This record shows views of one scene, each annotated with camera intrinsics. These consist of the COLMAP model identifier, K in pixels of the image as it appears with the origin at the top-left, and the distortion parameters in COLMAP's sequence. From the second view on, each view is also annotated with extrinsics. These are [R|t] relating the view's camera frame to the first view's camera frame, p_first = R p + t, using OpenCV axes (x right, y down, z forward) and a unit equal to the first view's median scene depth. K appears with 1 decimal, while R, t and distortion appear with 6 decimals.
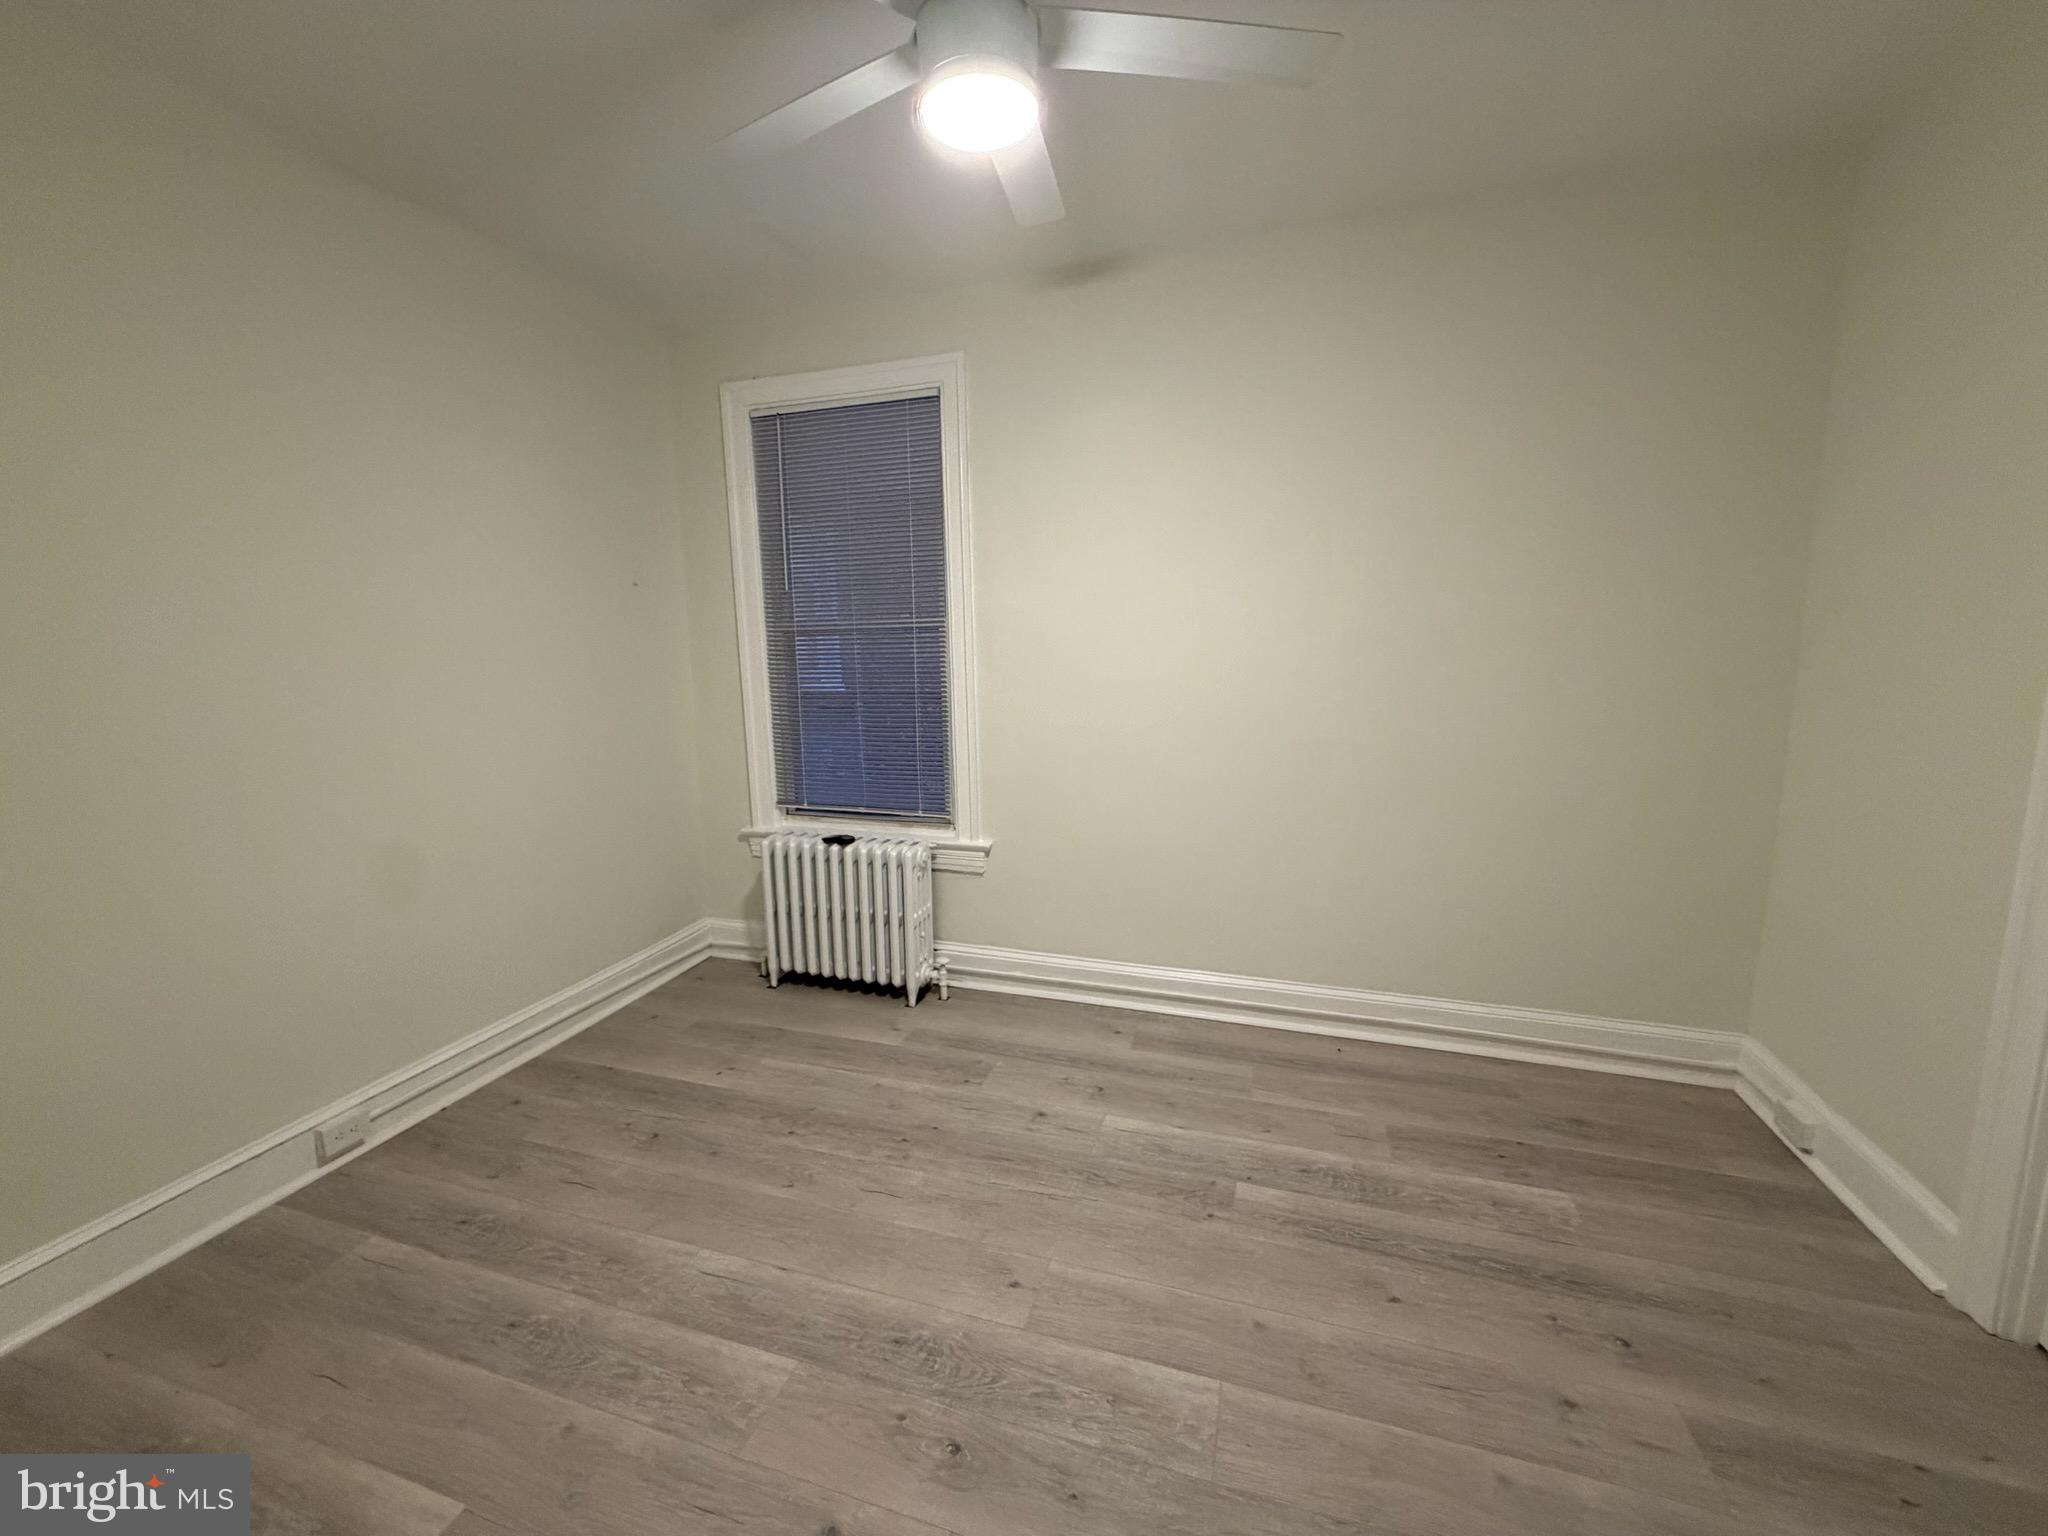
lens RADIAL K [[817.7, 0, 1016.5], [0, 817.7, 768.0], [0, 0, 1]] dist [0.001257, 0.000298]
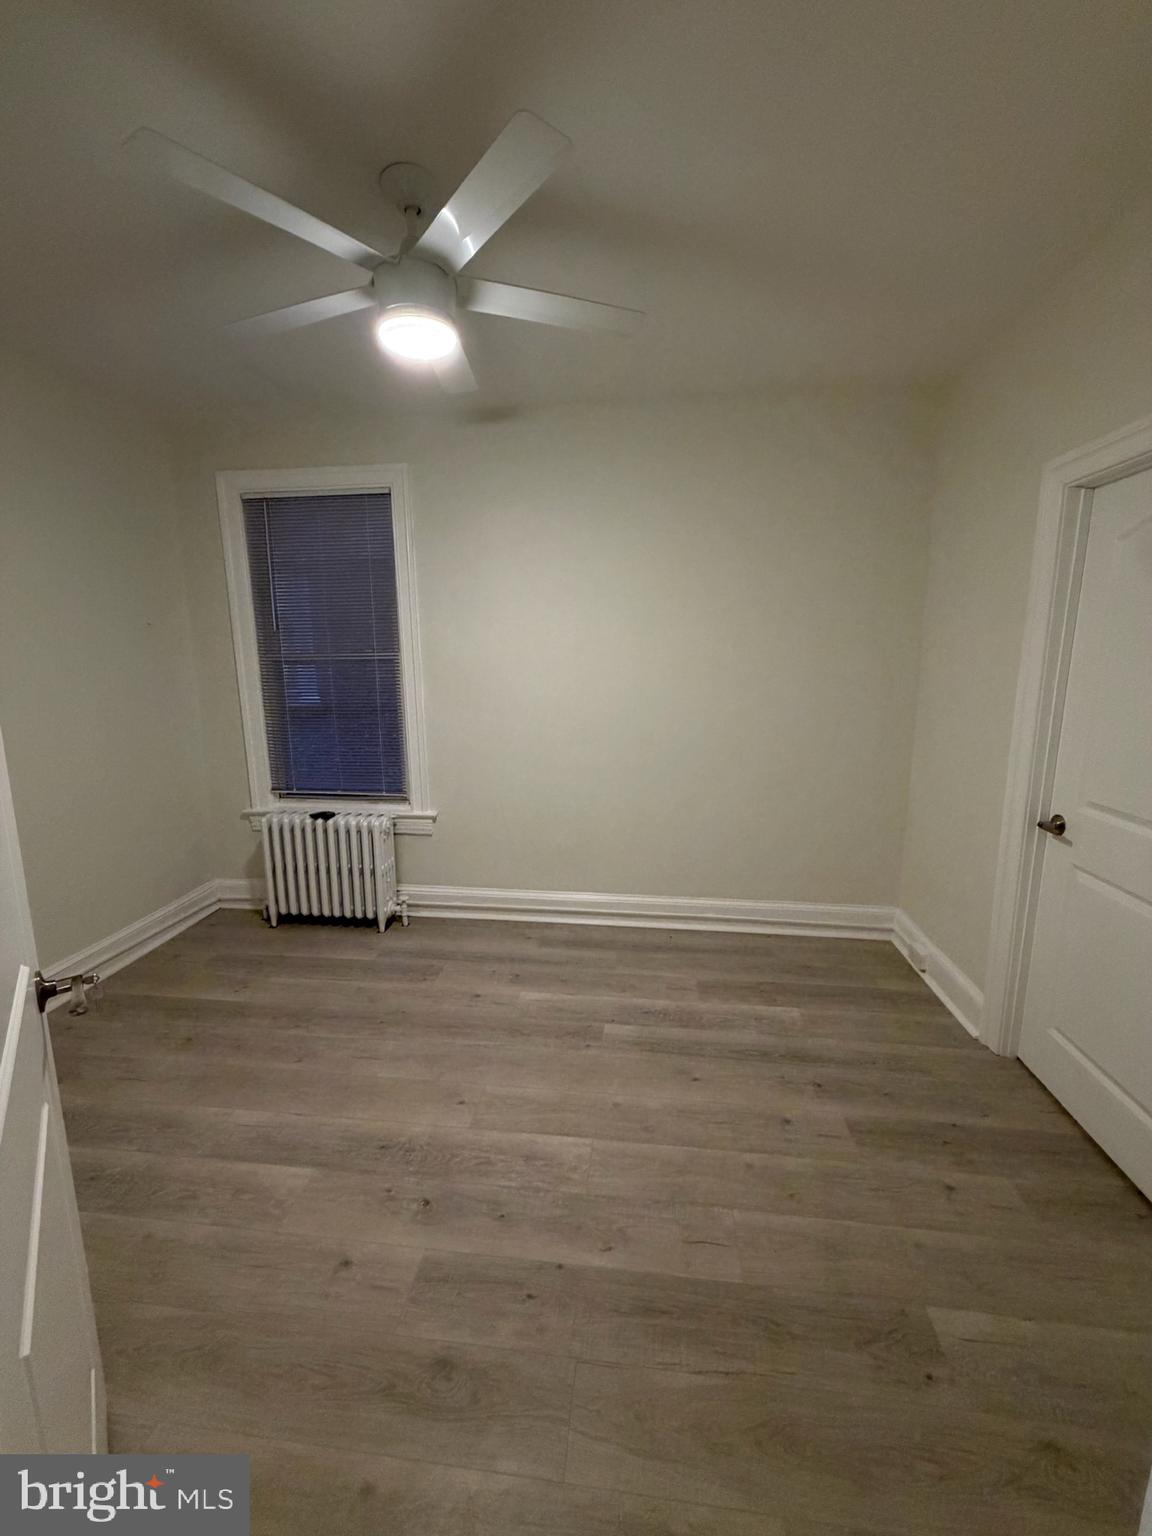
lens RADIAL K [[613.2, 0, 574.7], [0, 613.2, 761.5], [0, 0, 1]] dist [0.001257, 0.000298]
pose [[0.980587, -0.026018, 0.194353, -0.001490], [0.022827, 0.999566, 0.018643, -0.016345], [-0.194754, -0.013845, 0.980754, -0.120237]]
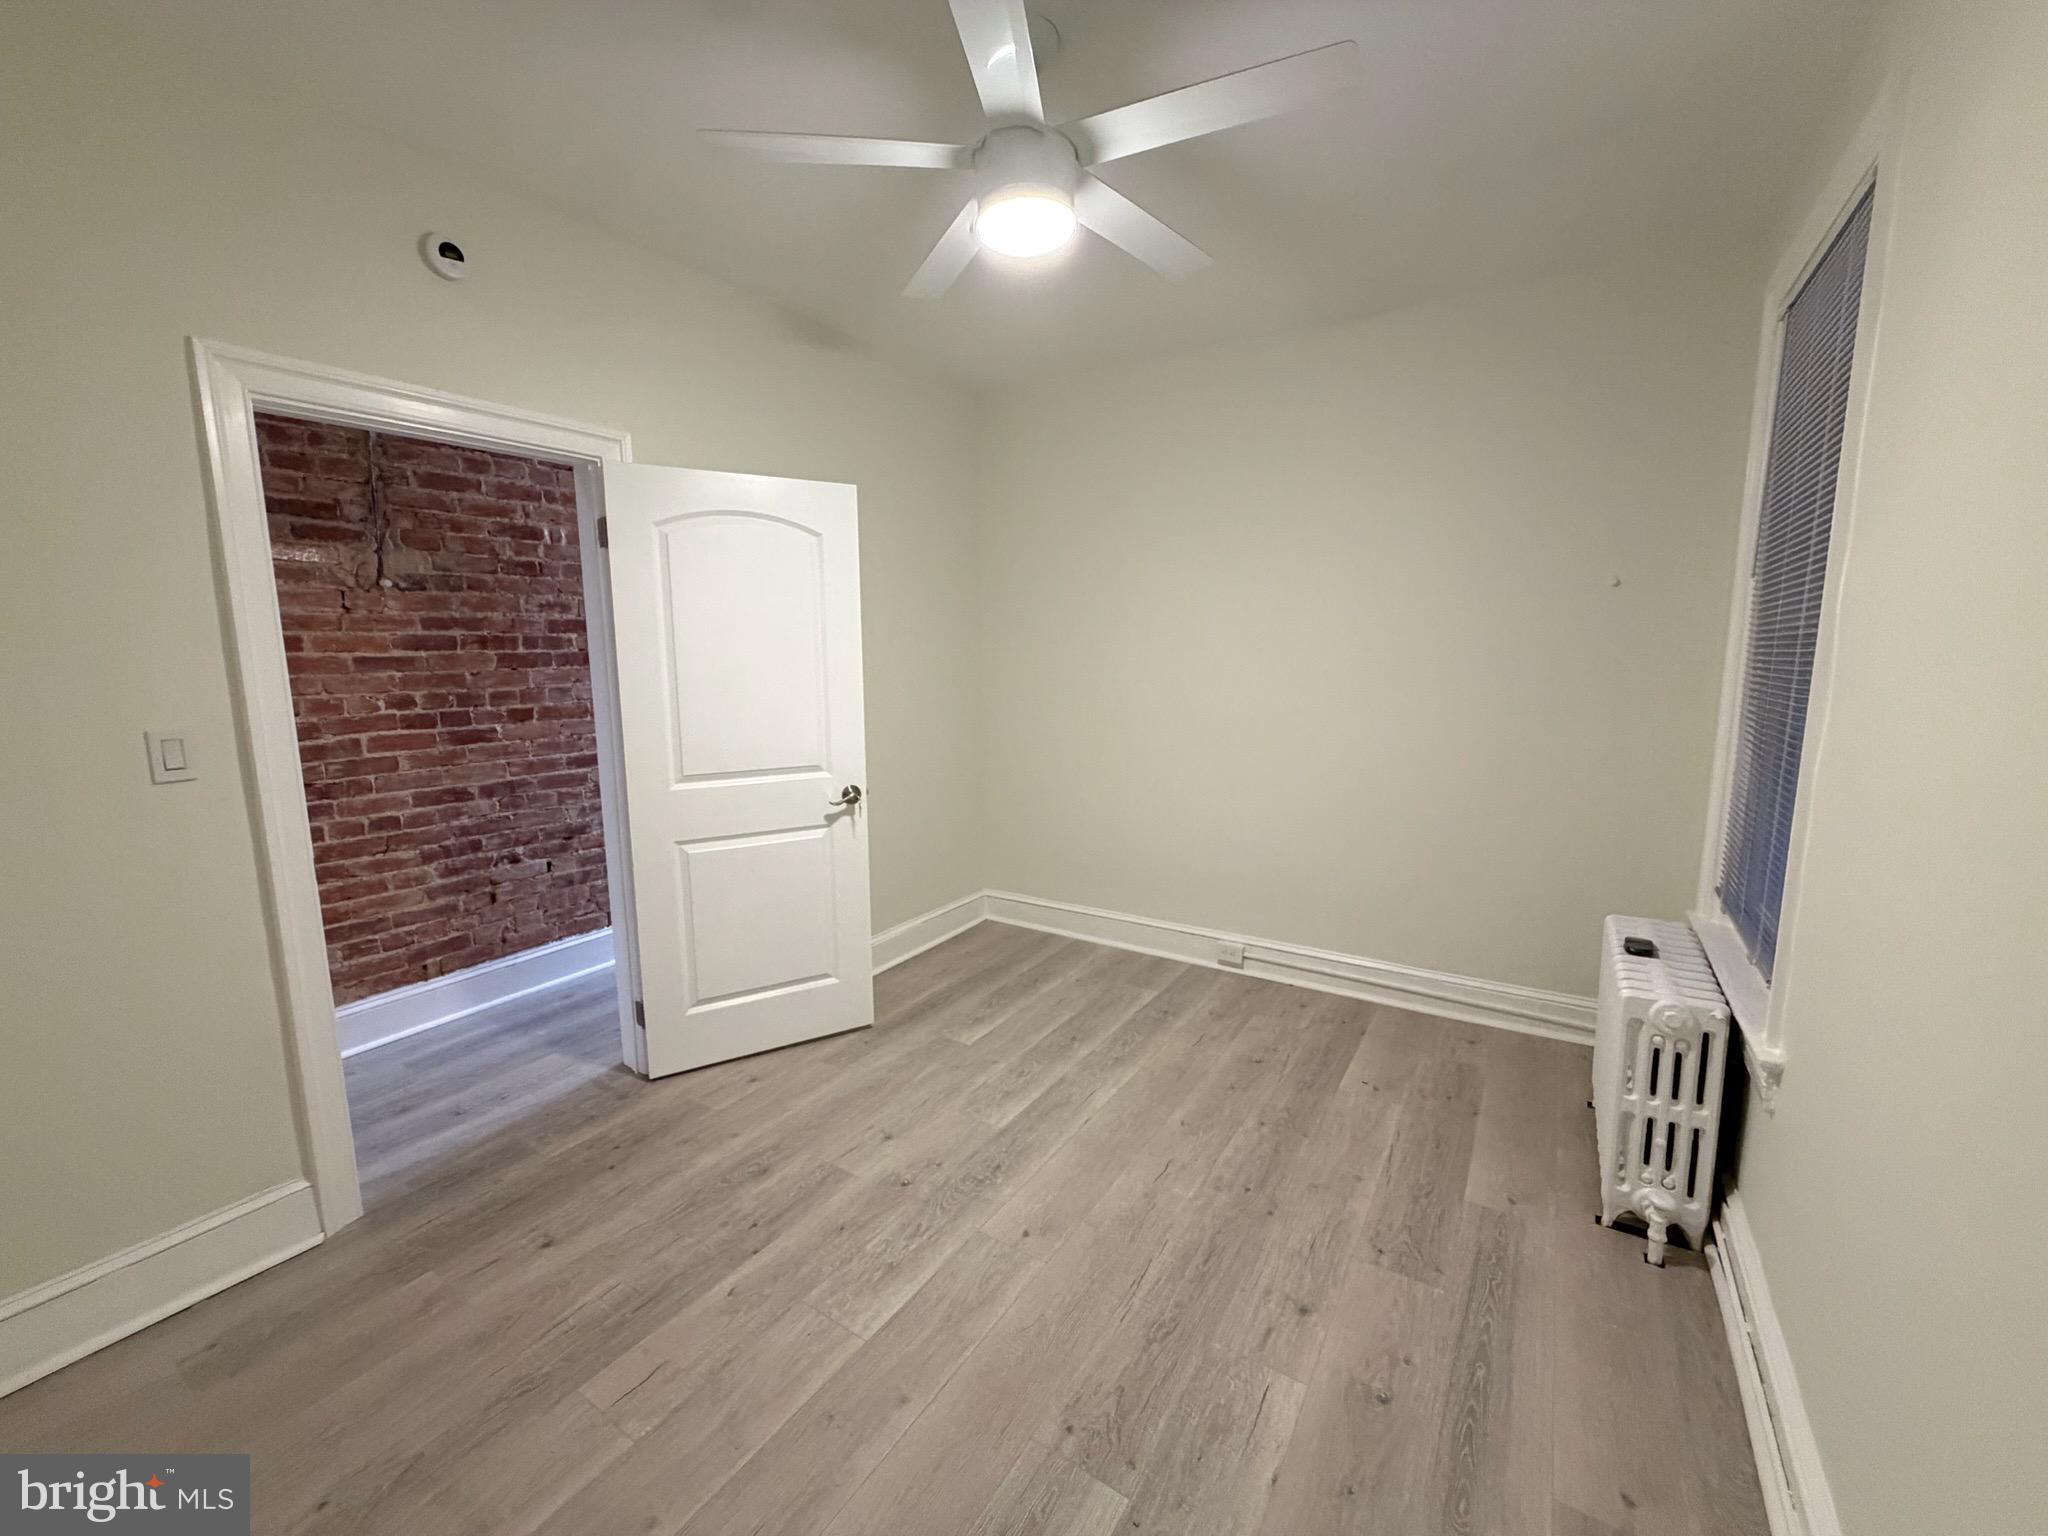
lens RADIAL K [[817.7, 0, 1016.5], [0, 817.7, 768.0], [0, 0, 1]] dist [0.001257, 0.000298]
pose [[-0.262309, 0.153040, -0.952771, 0.760915], [-0.137893, 0.971267, 0.193974, -0.163732], [0.955081, 0.182261, -0.233669, 0.882064]]
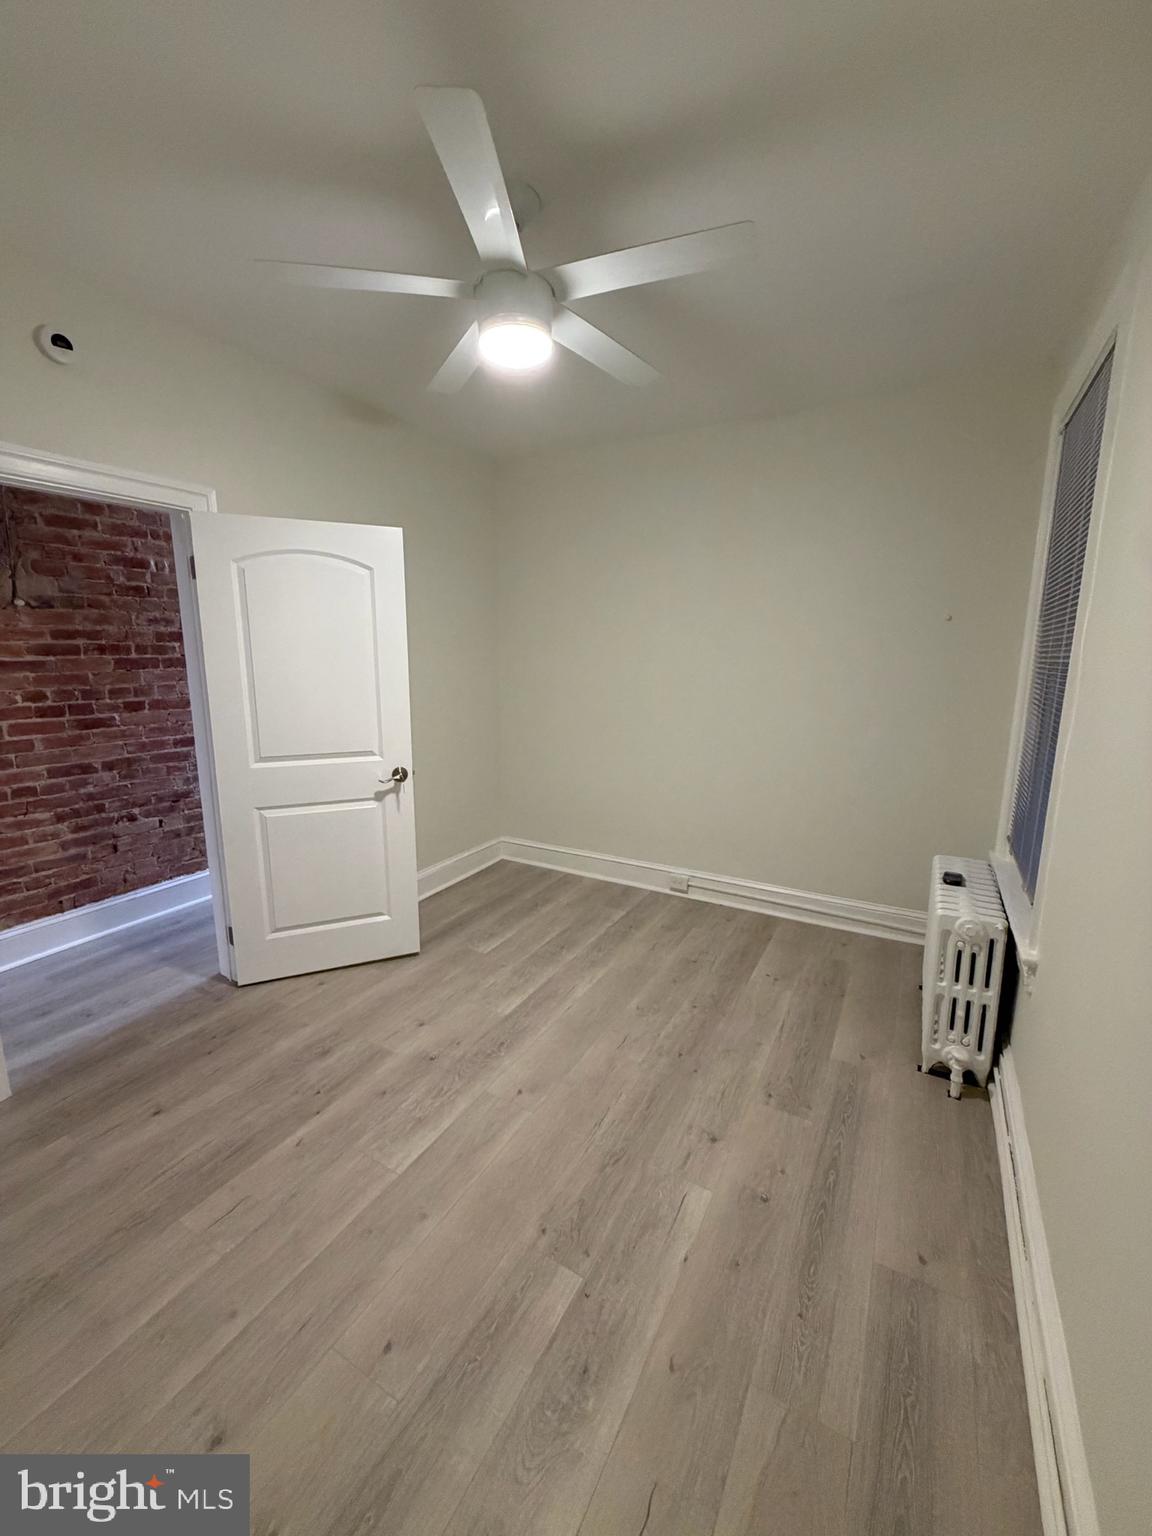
lens RADIAL K [[613.2, 0, 574.7], [0, 613.2, 761.5], [0, 0, 1]] dist [0.001257, 0.000298]
pose [[-0.200441, 0.186728, -0.961746, 0.762539], [-0.151927, 0.963869, 0.218803, -0.190683], [0.967854, 0.189972, -0.164830, 0.912924]]
